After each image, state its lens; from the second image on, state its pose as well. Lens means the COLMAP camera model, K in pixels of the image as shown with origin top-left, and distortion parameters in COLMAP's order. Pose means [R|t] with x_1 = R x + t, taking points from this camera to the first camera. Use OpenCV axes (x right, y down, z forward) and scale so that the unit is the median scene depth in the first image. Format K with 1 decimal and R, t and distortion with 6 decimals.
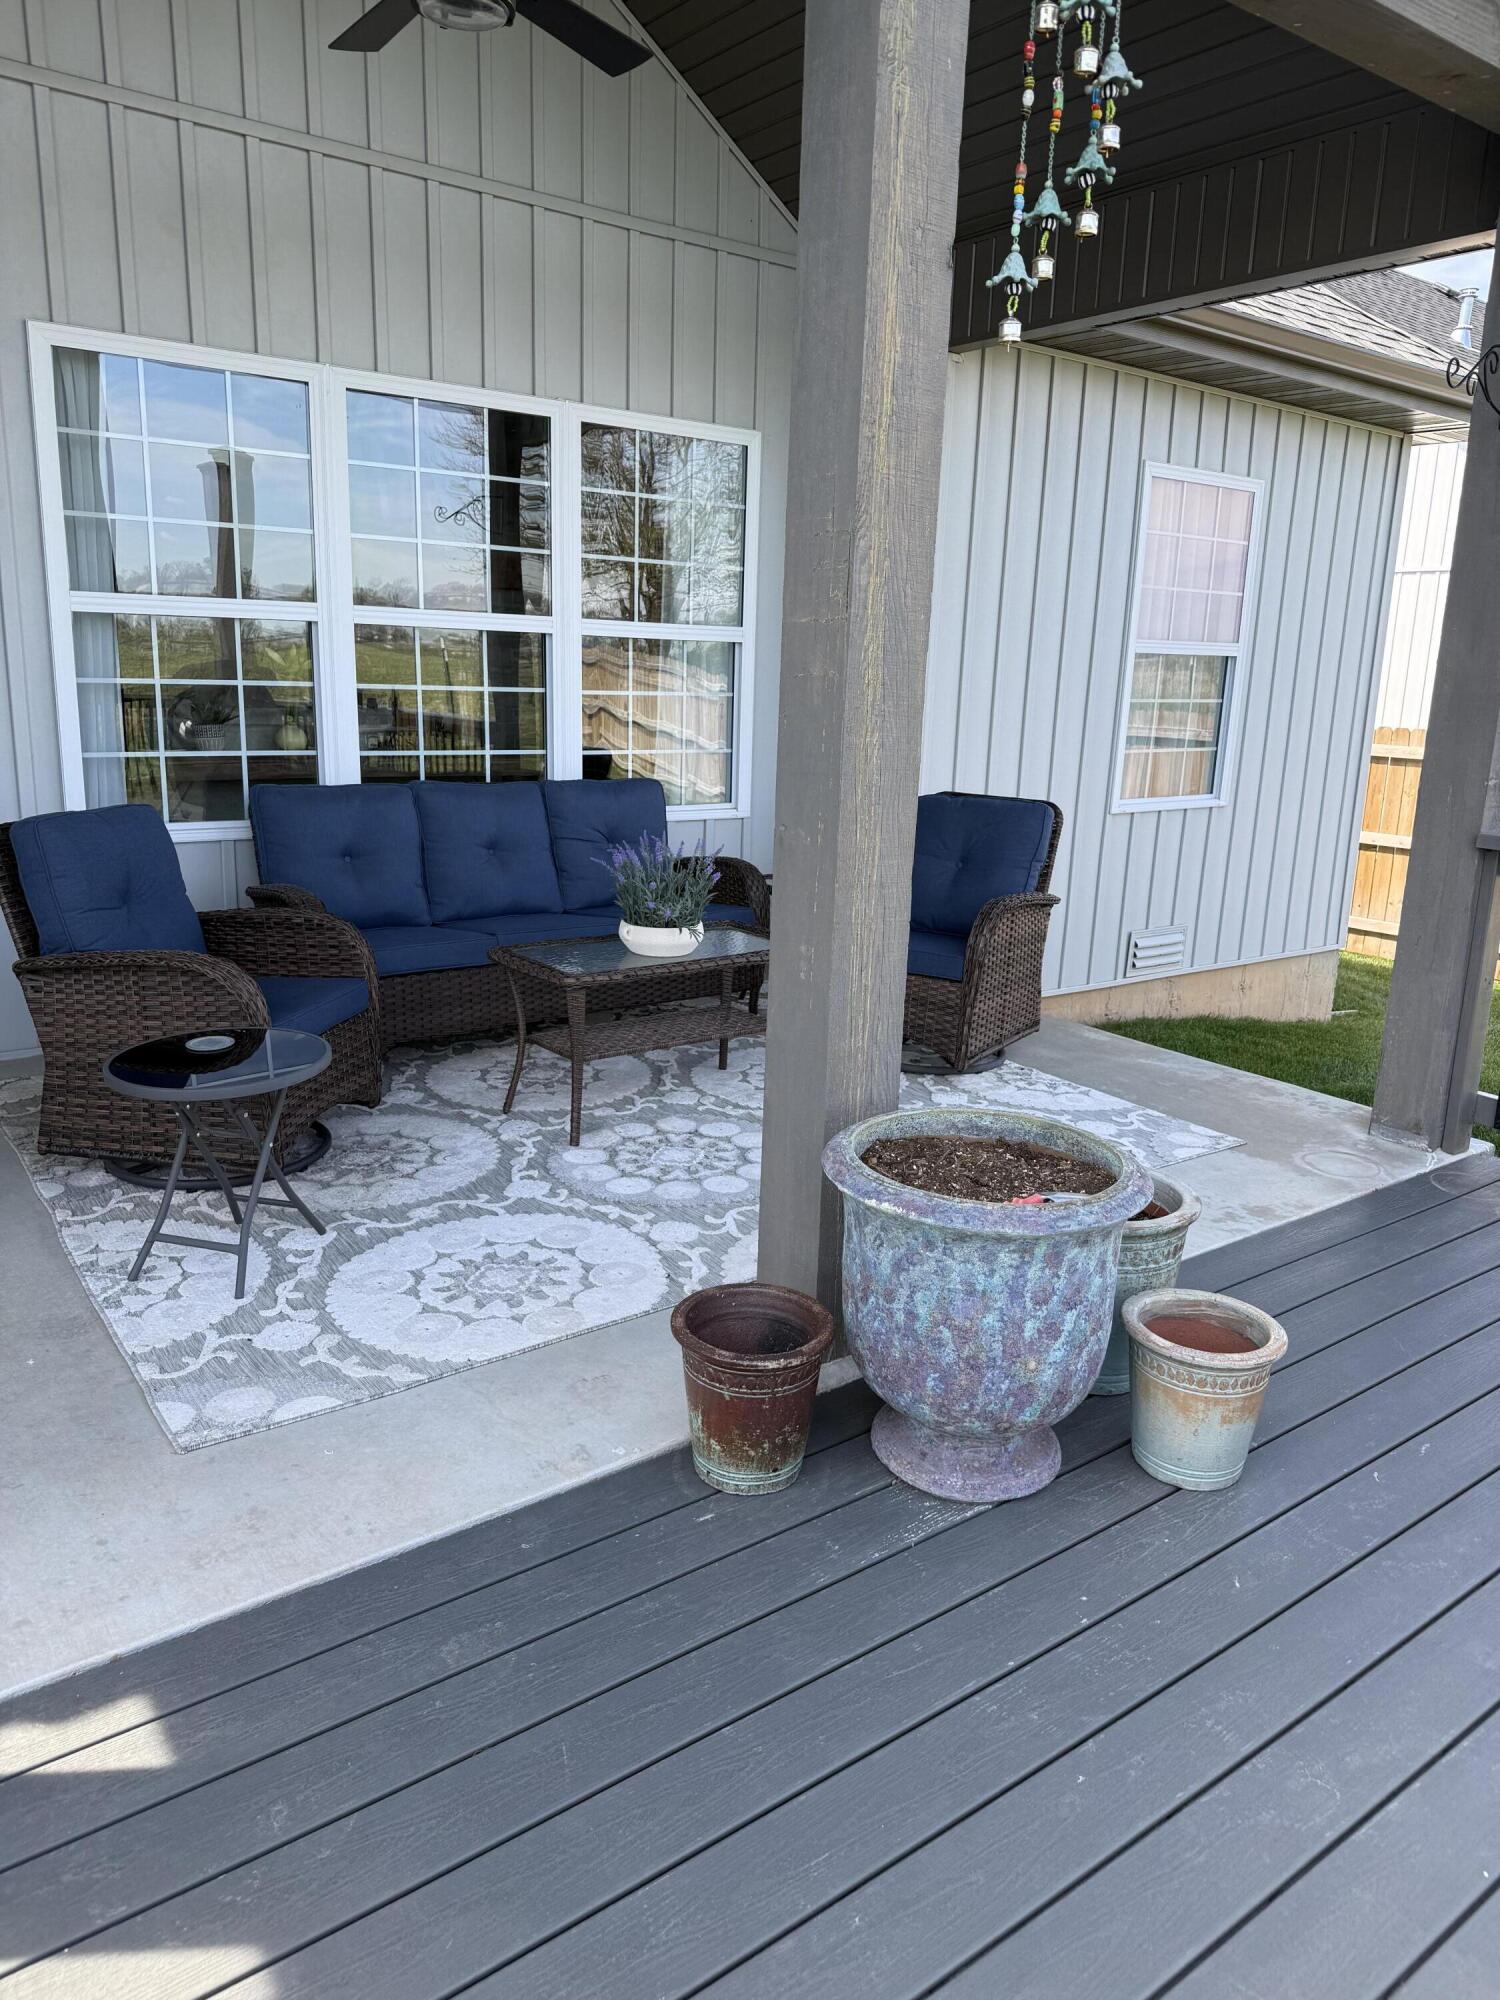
lens RADIAL K [[1388.2, 0, 818.1], [0, 1388.2, 1002.1], [0, 0, 1]] dist [-0.022217, -0.002811]
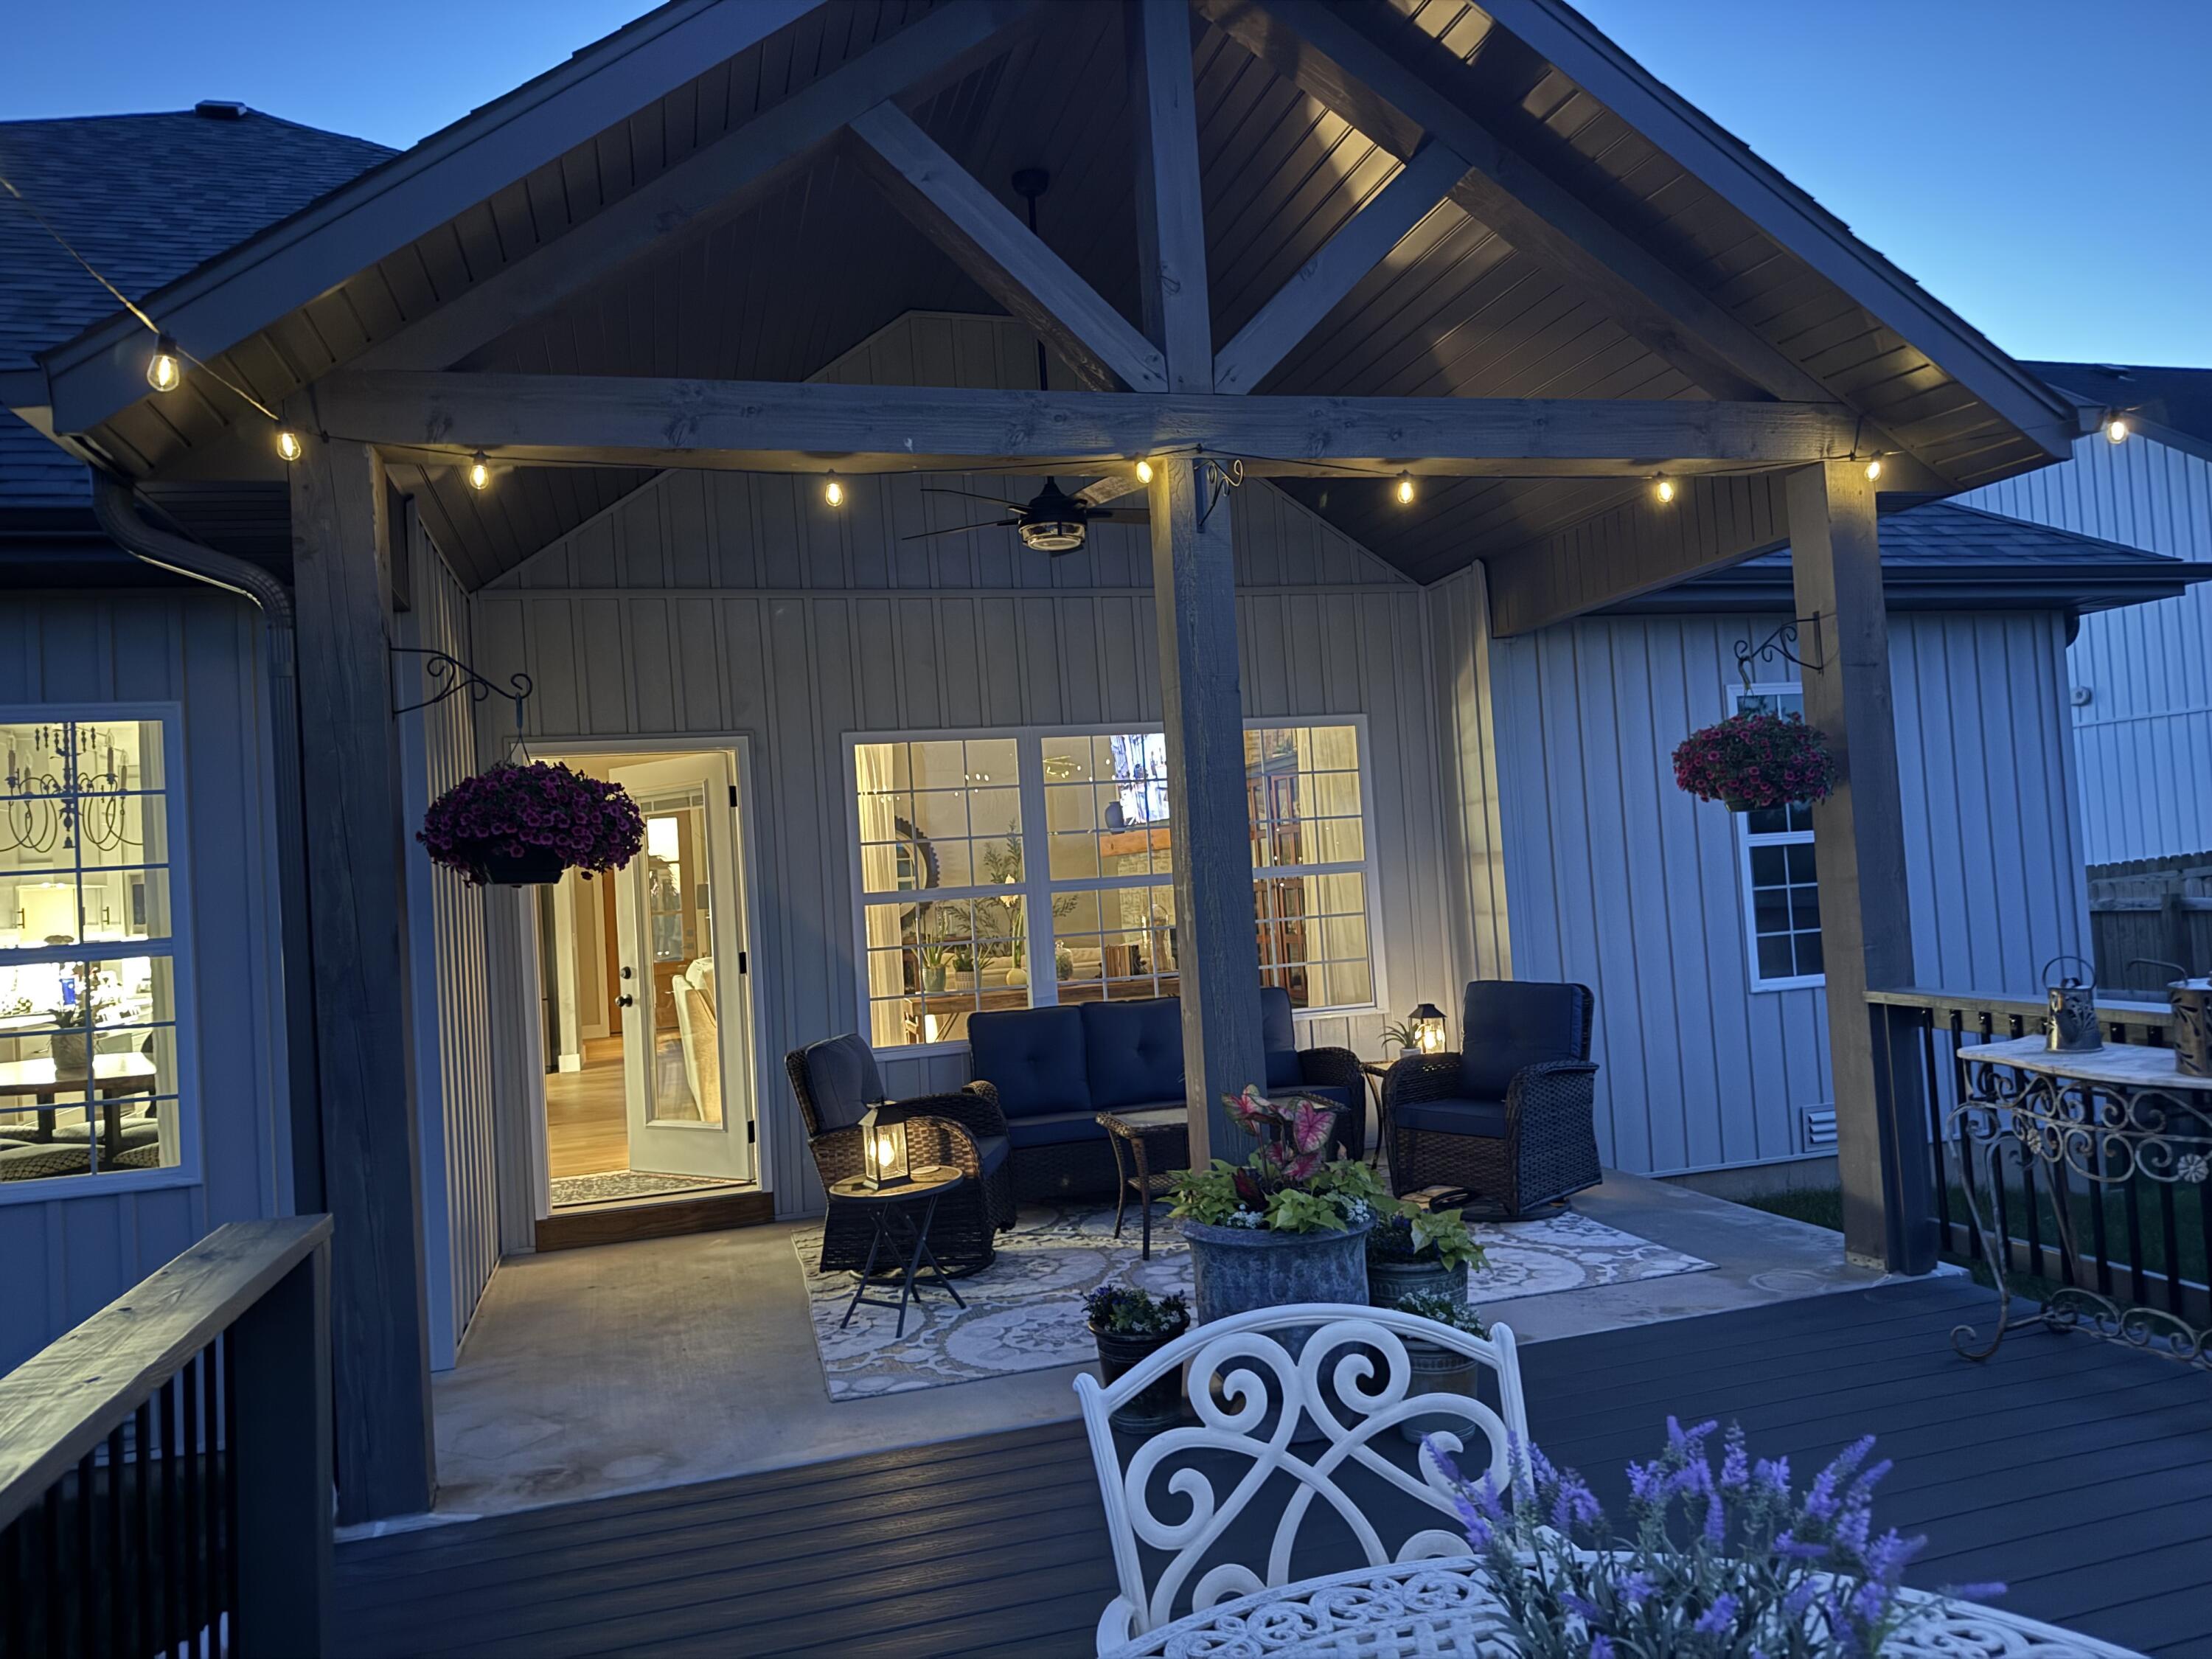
lens RADIAL K [[1517.0, 0, 1106.0], [0, 1517.0, 829.5], [0, 0, 1]] dist [0.000390, -0.001086]
pose [[0.908939, -0.115458, -0.400624, 0.523896], [0.002019, 0.962099, -0.272692, 0.126018], [0.416925, 0.247052, 0.874722, -0.517649]]
